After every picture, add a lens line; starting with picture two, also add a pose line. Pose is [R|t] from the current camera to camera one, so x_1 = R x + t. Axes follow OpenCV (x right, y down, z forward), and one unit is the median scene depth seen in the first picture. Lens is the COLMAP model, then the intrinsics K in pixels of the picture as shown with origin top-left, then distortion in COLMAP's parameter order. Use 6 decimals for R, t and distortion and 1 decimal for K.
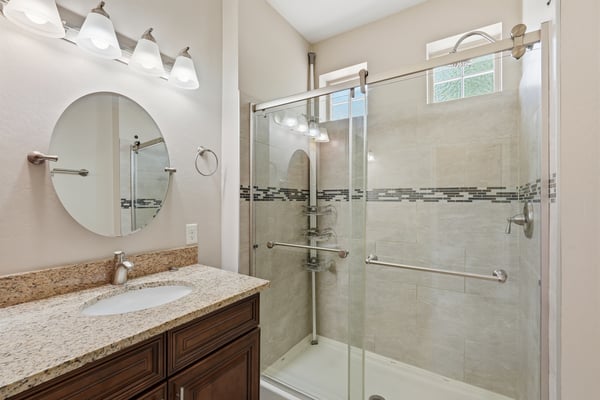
lens RADIAL K [[269.4, 0, 301.4], [0, 269.4, 197.4], [0, 0, 1]] dist [-0.011419, -0.000057]
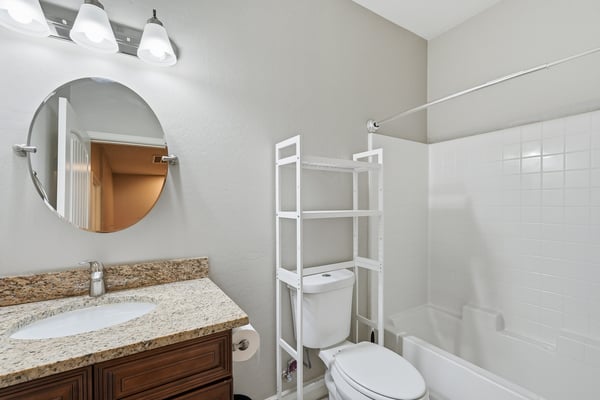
lens RADIAL K [[263.4, 0, 300.0], [0, 263.4, 200.0], [0, 0, 1]] dist [0.000398, 0.000154]
pose [[0.923147, -0.019071, -0.383975, 0.278691], [0.029003, 0.999377, 0.020092, 0.003445], [0.383352, -0.029684, 0.923125, 0.423755]]
